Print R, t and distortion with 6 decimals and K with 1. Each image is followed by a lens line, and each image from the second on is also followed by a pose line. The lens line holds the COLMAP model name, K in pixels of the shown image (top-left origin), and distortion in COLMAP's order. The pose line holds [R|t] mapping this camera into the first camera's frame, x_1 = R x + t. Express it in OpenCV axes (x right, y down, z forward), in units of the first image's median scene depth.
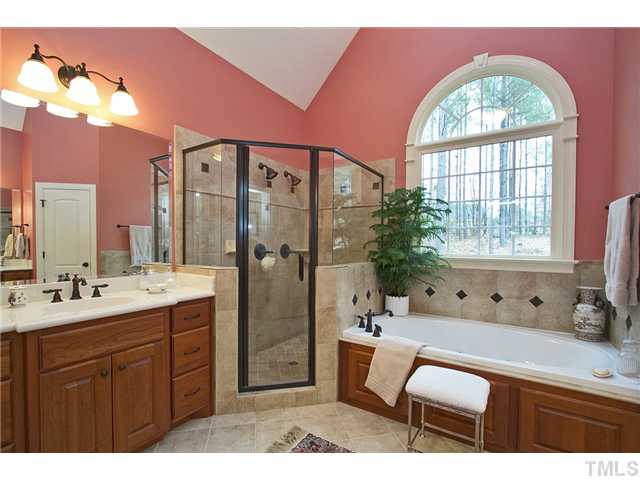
lens RADIAL K [[297.0, 0, 317.6], [0, 297.0, 243.2], [0, 0, 1]] dist [-0.002773, -0.000085]
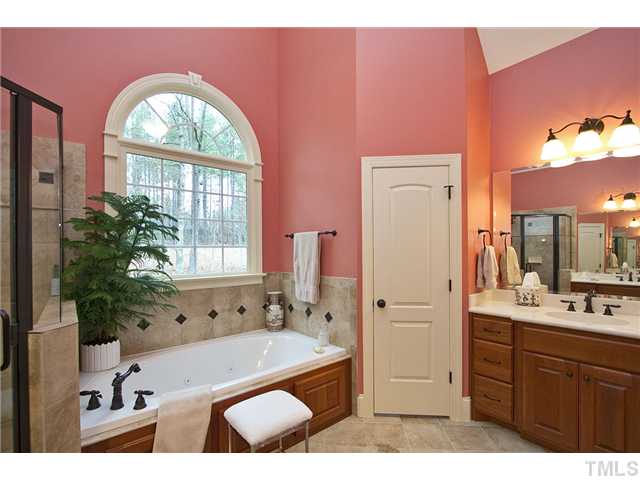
lens RADIAL K [[297.0, 0, 317.5], [0, 297.0, 245.2], [0, 0, 1]] dist [-0.002773, -0.000085]
pose [[0.296761, 0.004397, 0.954942, -0.321997], [0.009601, 0.999925, -0.007587, -0.054019], [-0.954903, 0.011420, 0.296697, 0.367565]]
